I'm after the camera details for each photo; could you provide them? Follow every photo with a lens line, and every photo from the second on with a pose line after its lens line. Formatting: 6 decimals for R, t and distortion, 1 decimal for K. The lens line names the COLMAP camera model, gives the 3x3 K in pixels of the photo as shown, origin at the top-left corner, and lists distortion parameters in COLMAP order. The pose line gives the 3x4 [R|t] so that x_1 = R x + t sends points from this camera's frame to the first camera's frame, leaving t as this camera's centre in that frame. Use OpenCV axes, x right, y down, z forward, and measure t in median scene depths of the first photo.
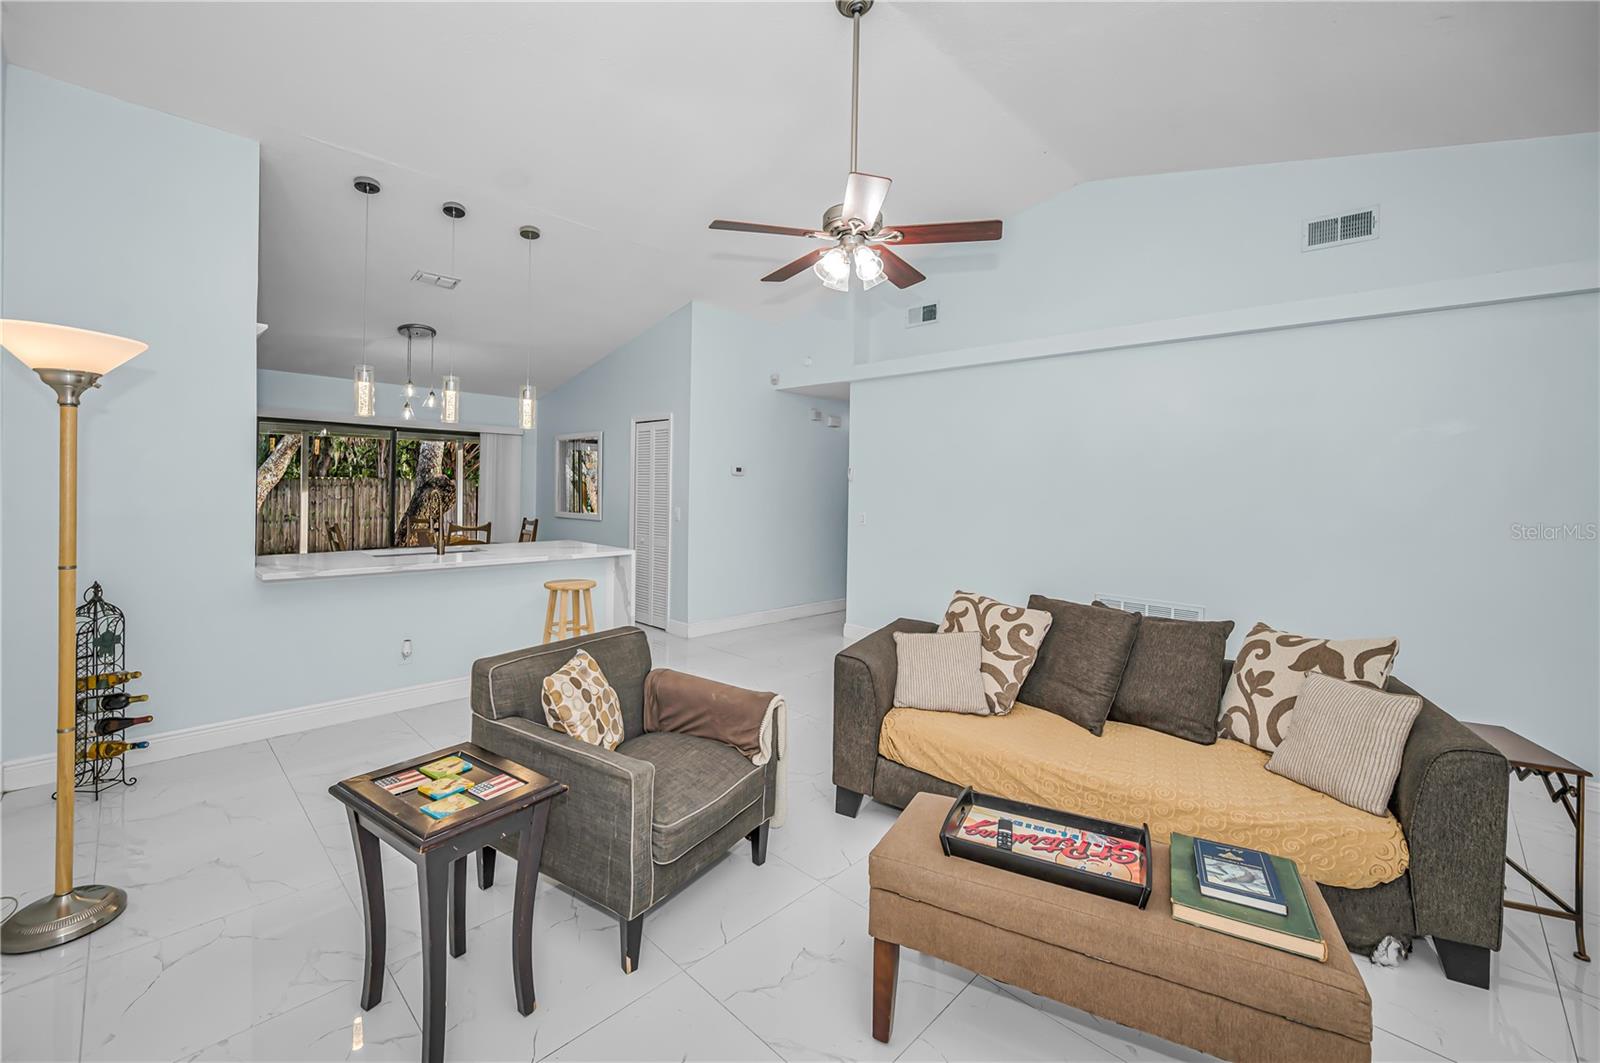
lens RADIAL K [[655.6, 0, 796.5], [0, 655.6, 490.2], [0, 0, 1]] dist [-0.001151, -0.000136]
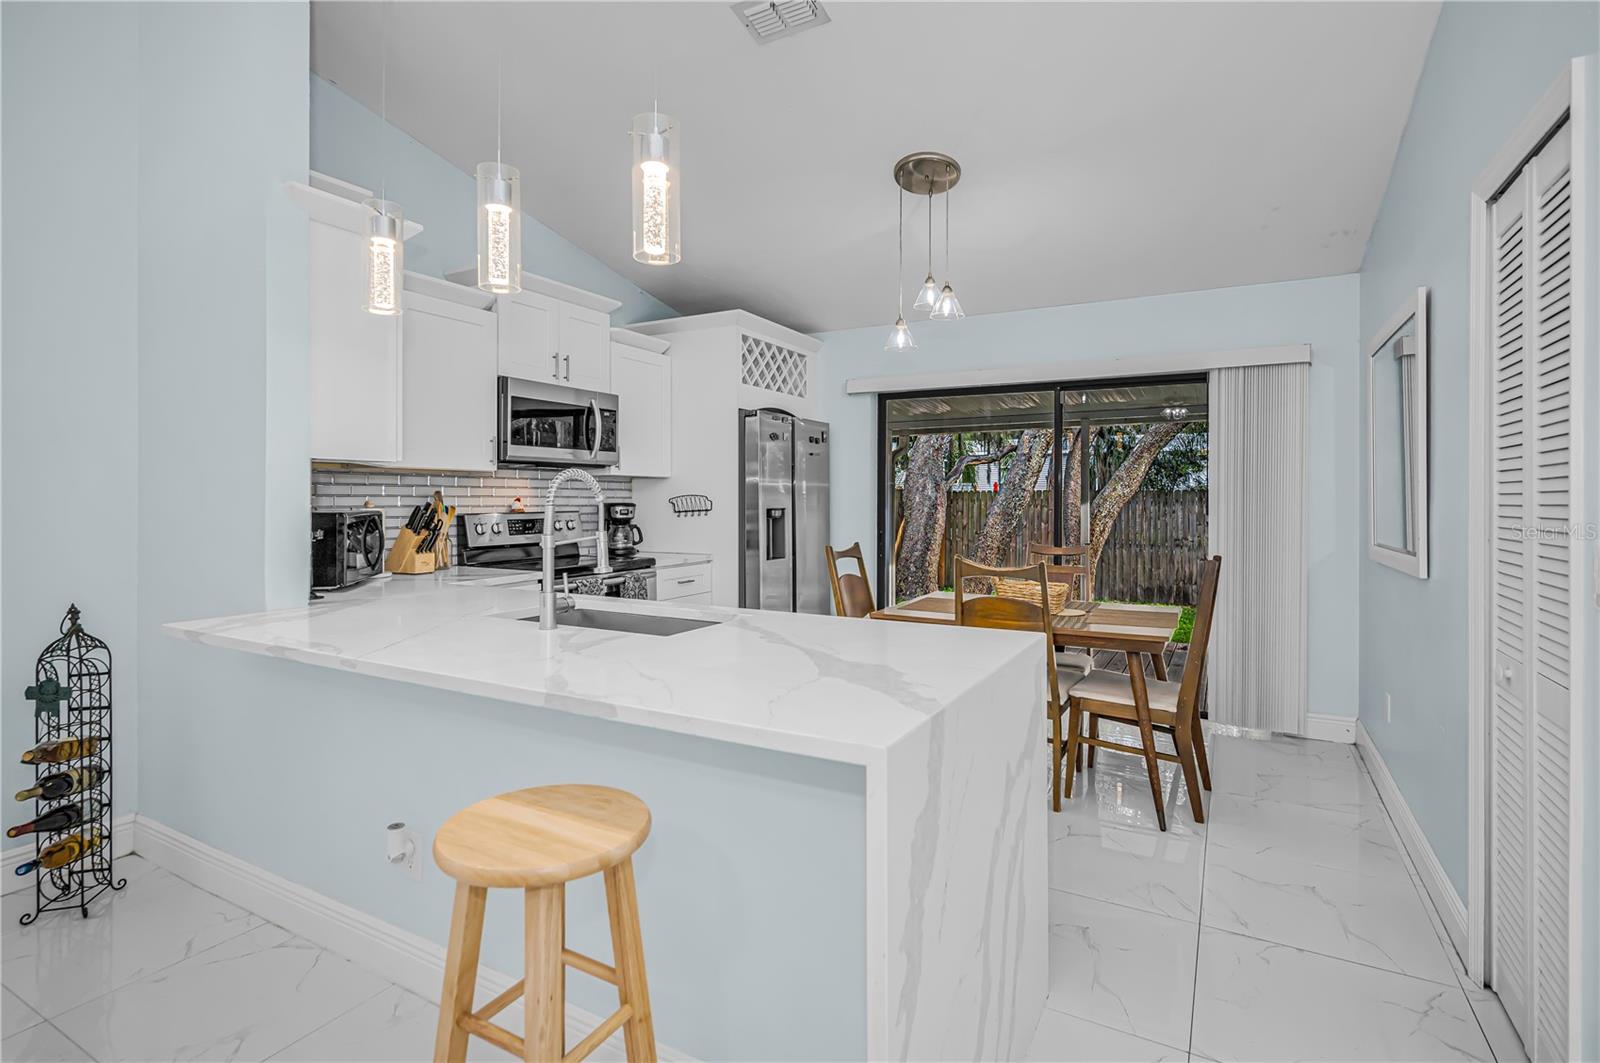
lens RADIAL K [[766.5, 0, 802.6], [0, 766.5, 494.0], [0, 0, 1]] dist [0.009136, 0.000191]
pose [[0.259167, -0.021634, -0.965590, -0.017175], [-0.003805, 0.999718, -0.023420, 0.009467], [0.965825, 0.009744, 0.259012, 0.383411]]
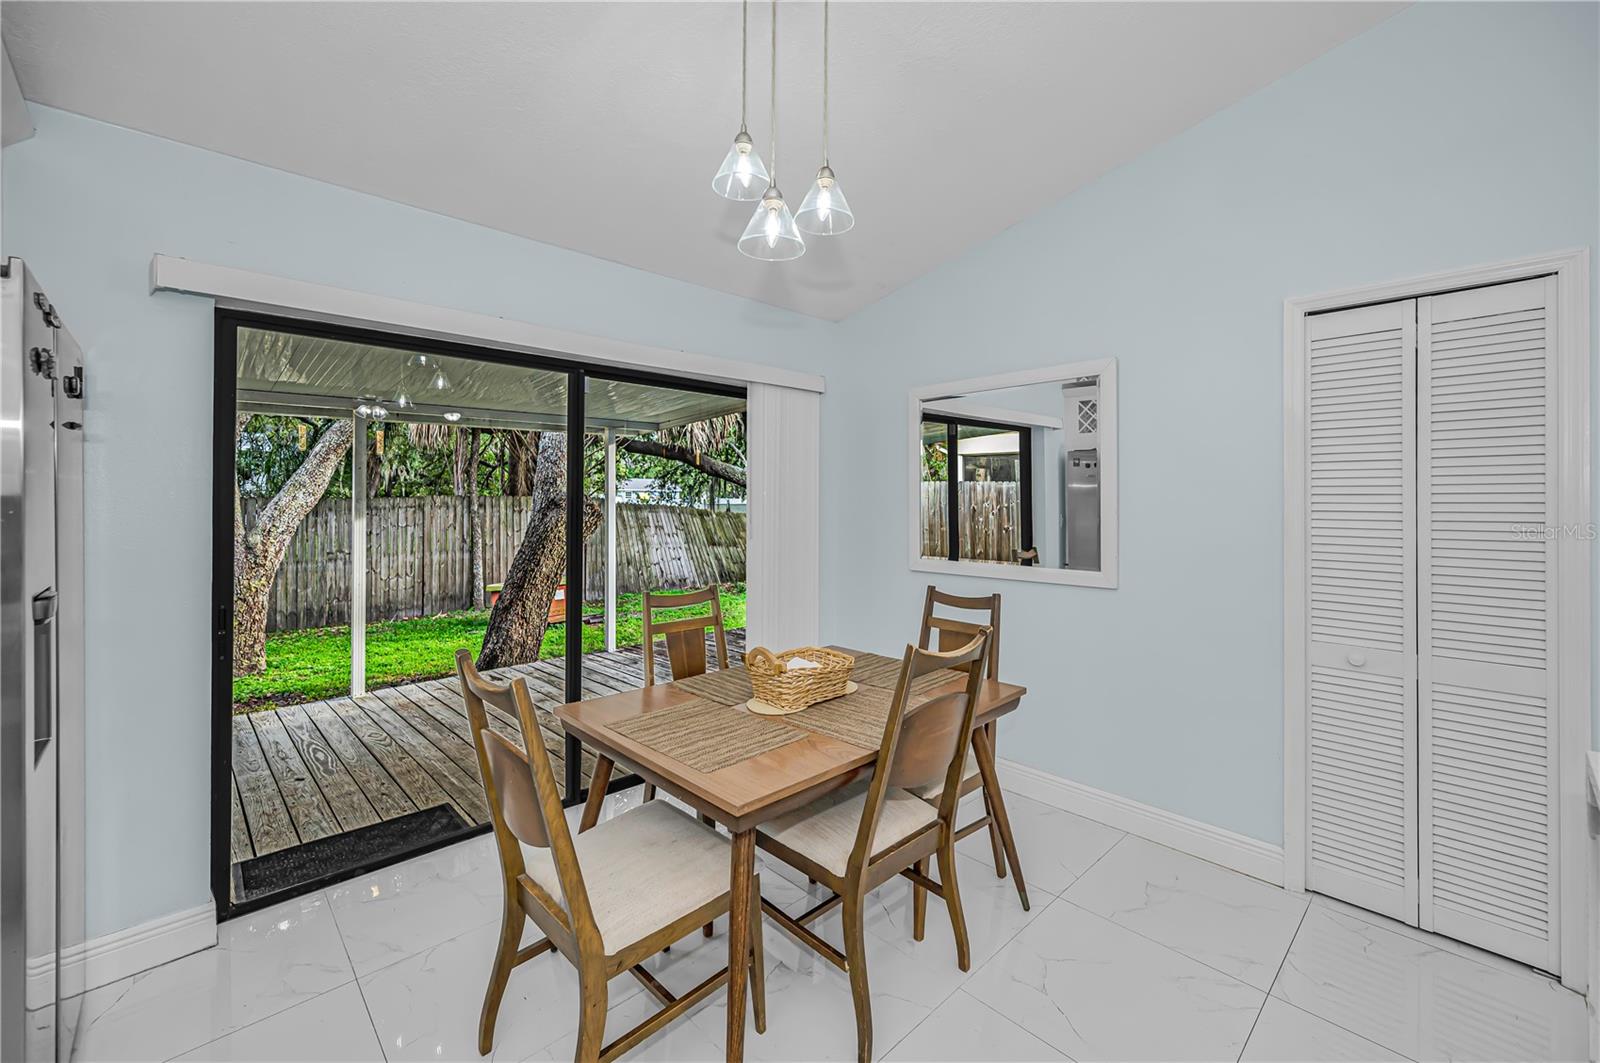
lens RADIAL K [[657.1, 0, 809.8], [0, 657.1, 494.1], [0, 0, 1]] dist [0.000867, 0.000080]
pose [[0.999177, -0.018177, -0.036275, -0.284669], [0.017713, 0.999758, -0.013082, -0.005206], [0.036504, 0.012429, 0.999256, 0.373853]]
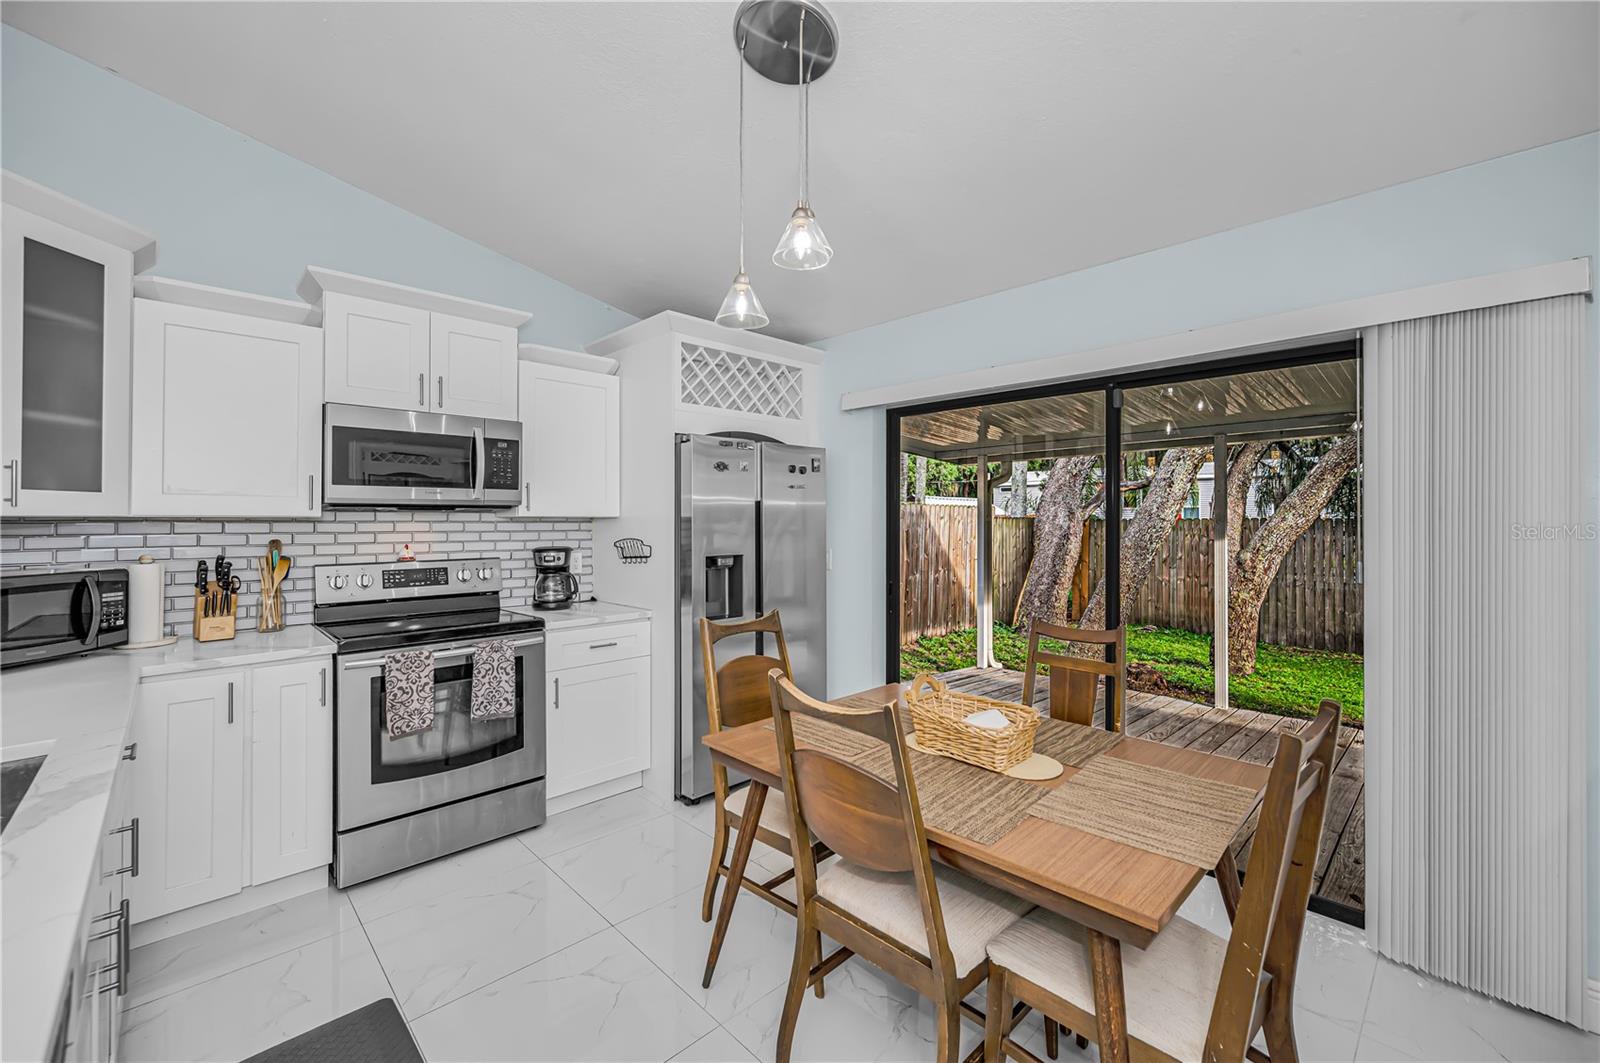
lens RADIAL K [[651.2, 0, 806.3], [0, 651.2, 513.7], [0, 0, 1]] dist [0.001227, -0.000106]
pose [[-0.030057, -0.026635, -0.999193, -0.139103], [-0.007107, 0.999625, -0.026433, -0.003468], [0.999523, 0.006306, -0.030235, 0.520494]]
